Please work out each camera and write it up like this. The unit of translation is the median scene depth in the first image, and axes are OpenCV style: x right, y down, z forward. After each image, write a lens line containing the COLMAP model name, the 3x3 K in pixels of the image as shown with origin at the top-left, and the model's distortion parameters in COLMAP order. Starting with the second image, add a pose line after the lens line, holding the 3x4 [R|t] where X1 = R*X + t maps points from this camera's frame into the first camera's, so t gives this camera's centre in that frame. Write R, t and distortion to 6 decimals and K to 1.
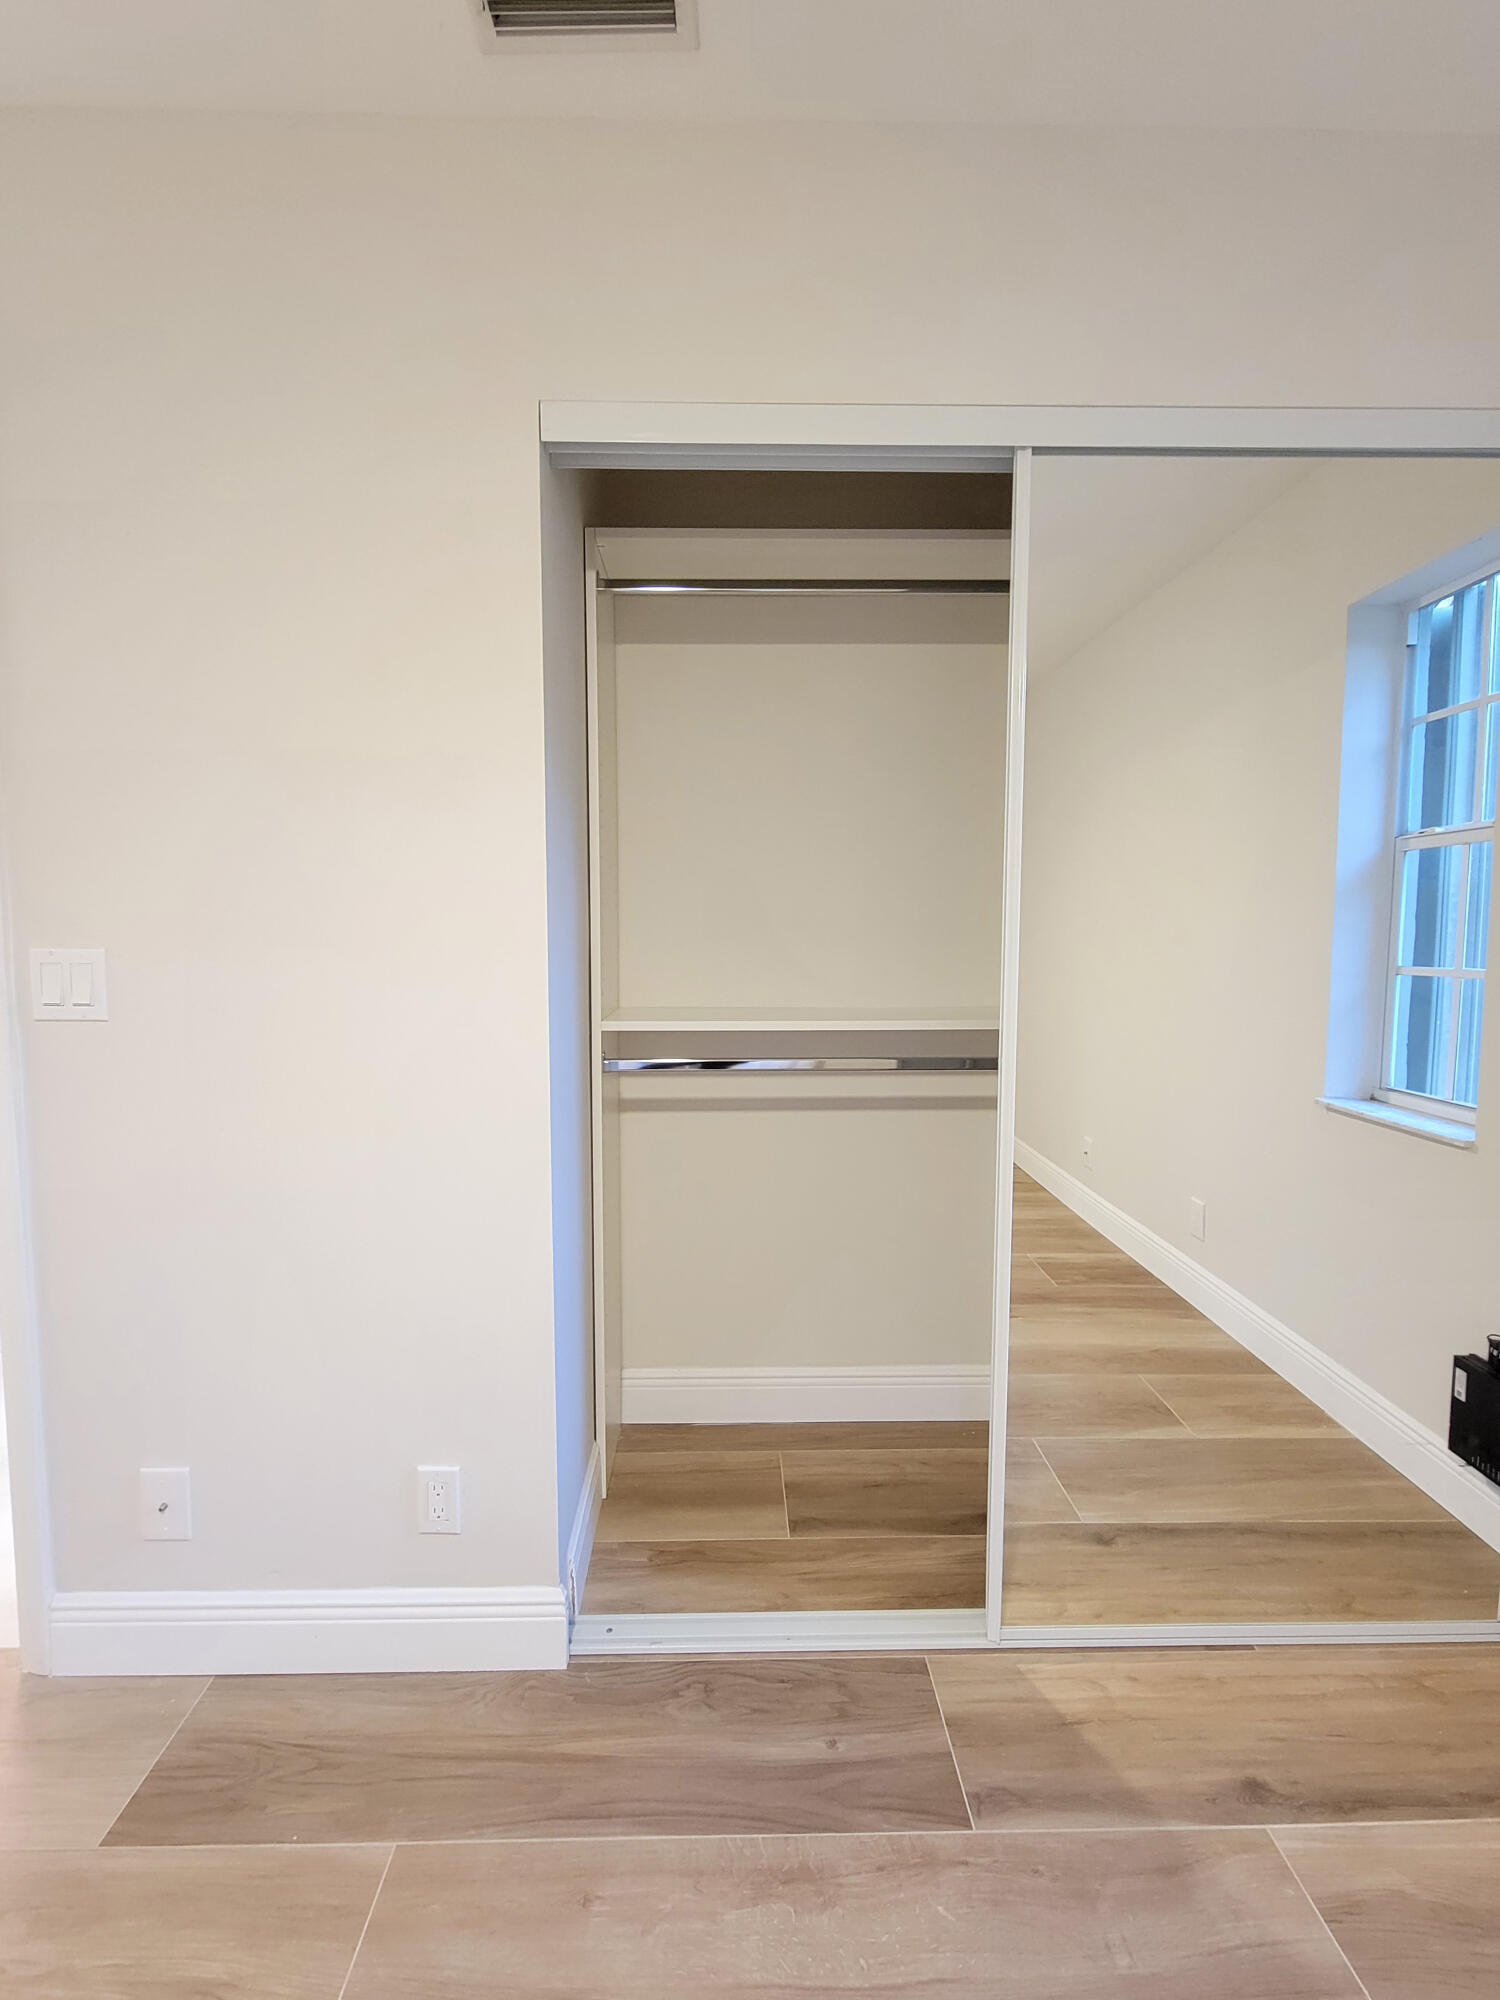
lens RADIAL K [[892.4, 0, 740.4], [0, 892.4, 1034.1], [0, 0, 1]] dist [0.002629, -0.000581]
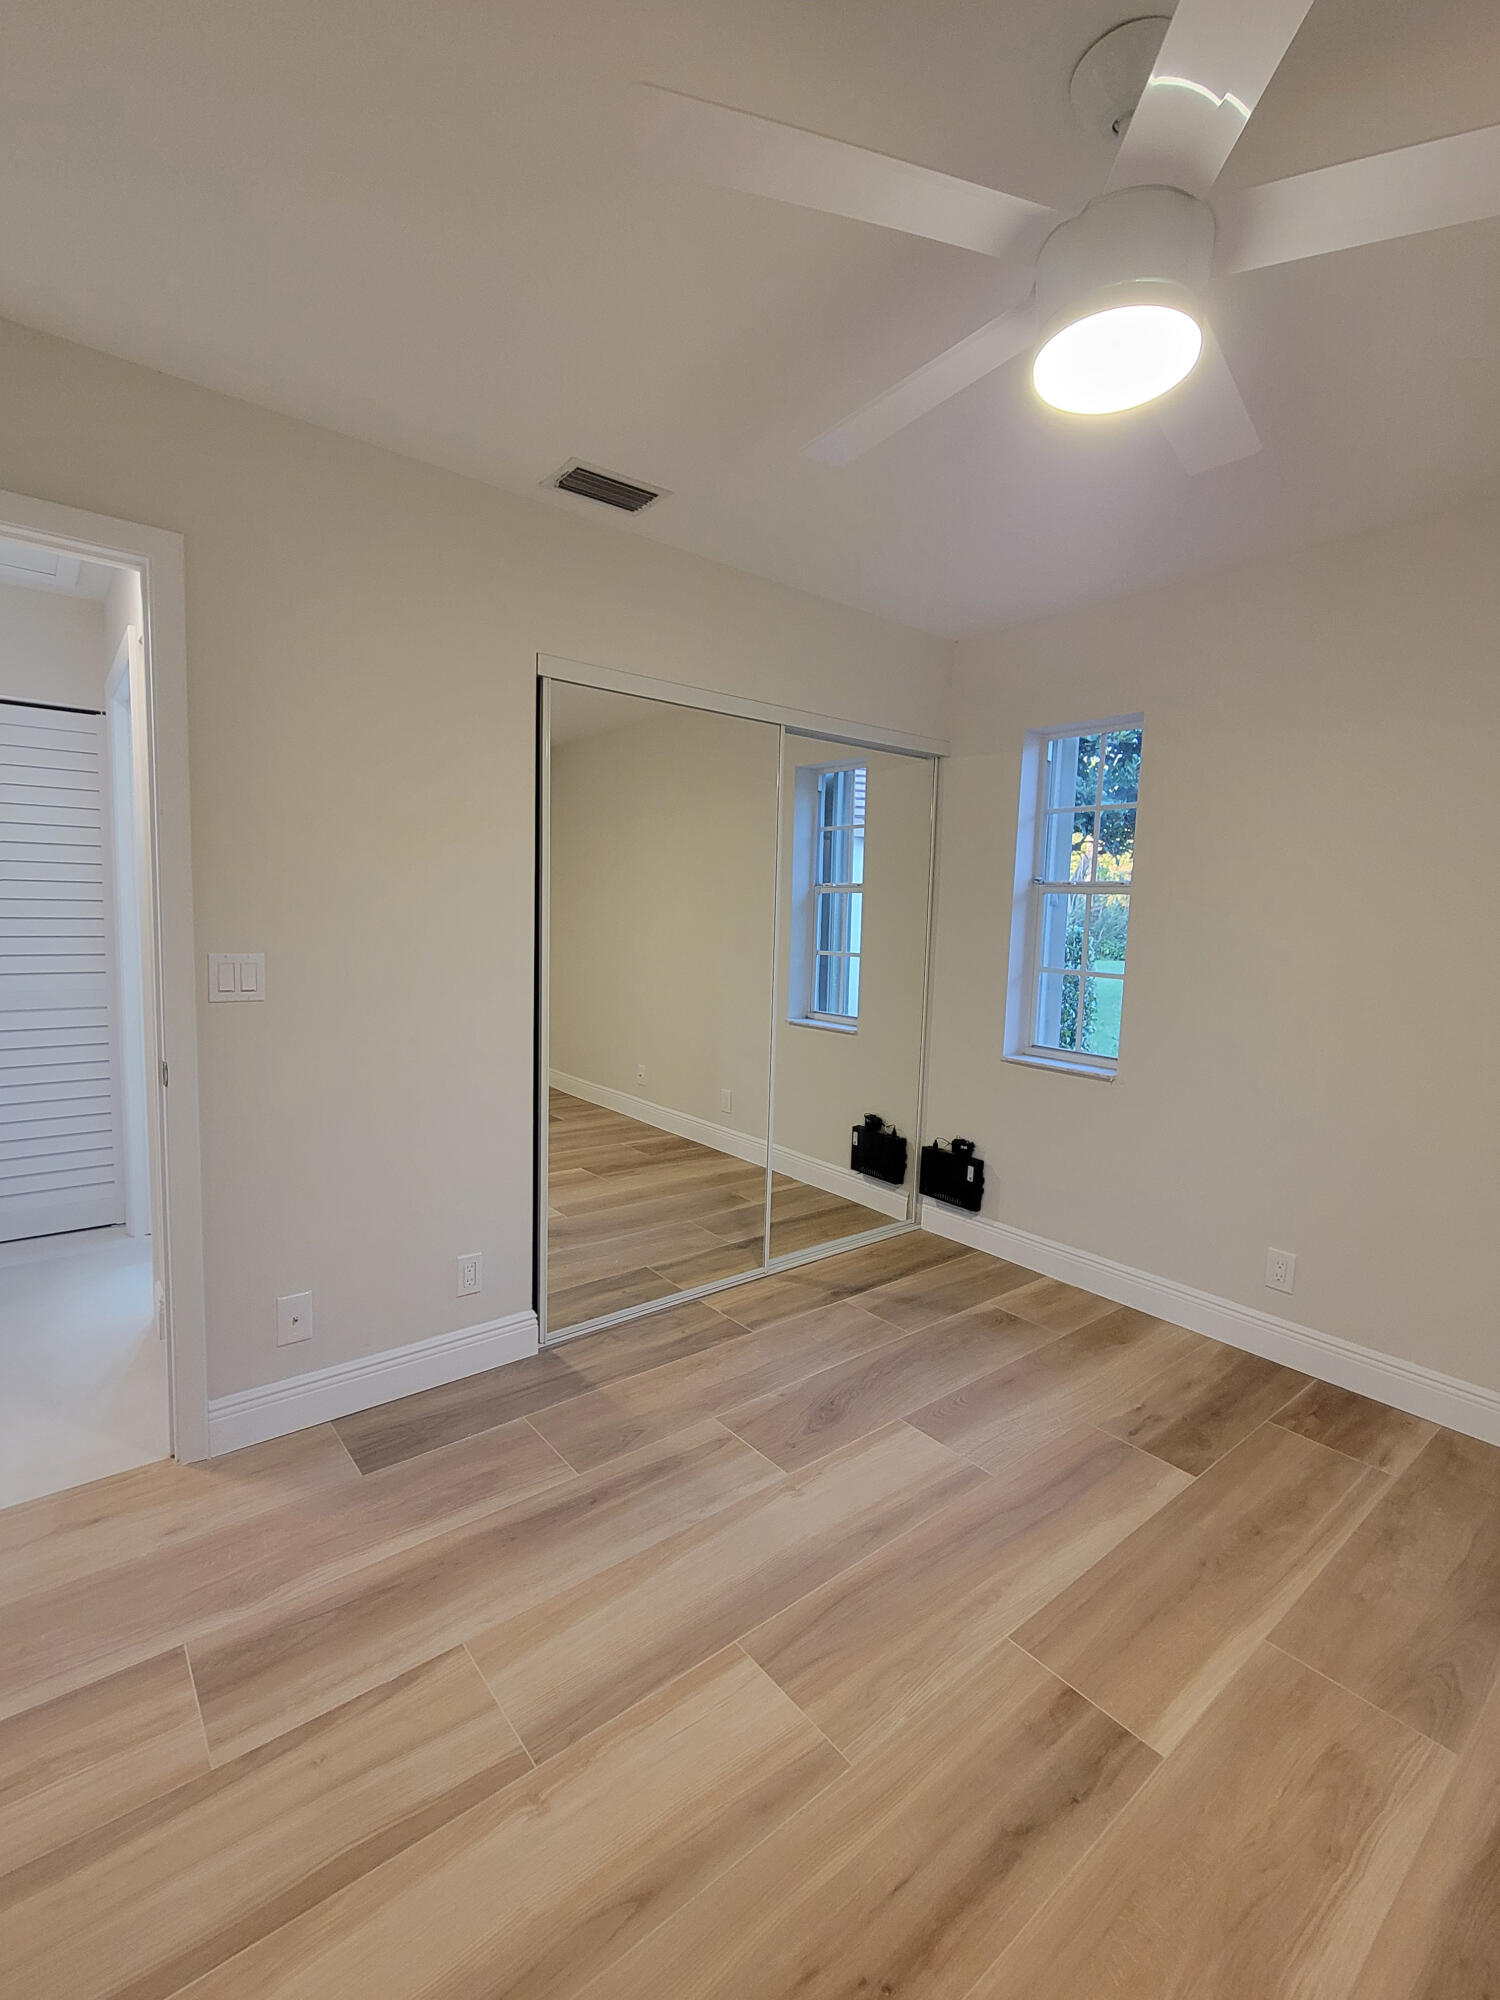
lens RADIAL K [[892.4, 0, 746.5], [0, 892.4, 996.3], [0, 0, 1]] dist [0.002629, -0.000581]
pose [[0.783329, -0.041801, 0.620200, -0.640434], [0.051123, 0.998689, 0.002742, 0.010174], [-0.619501, 0.029558, 0.784439, -0.458176]]
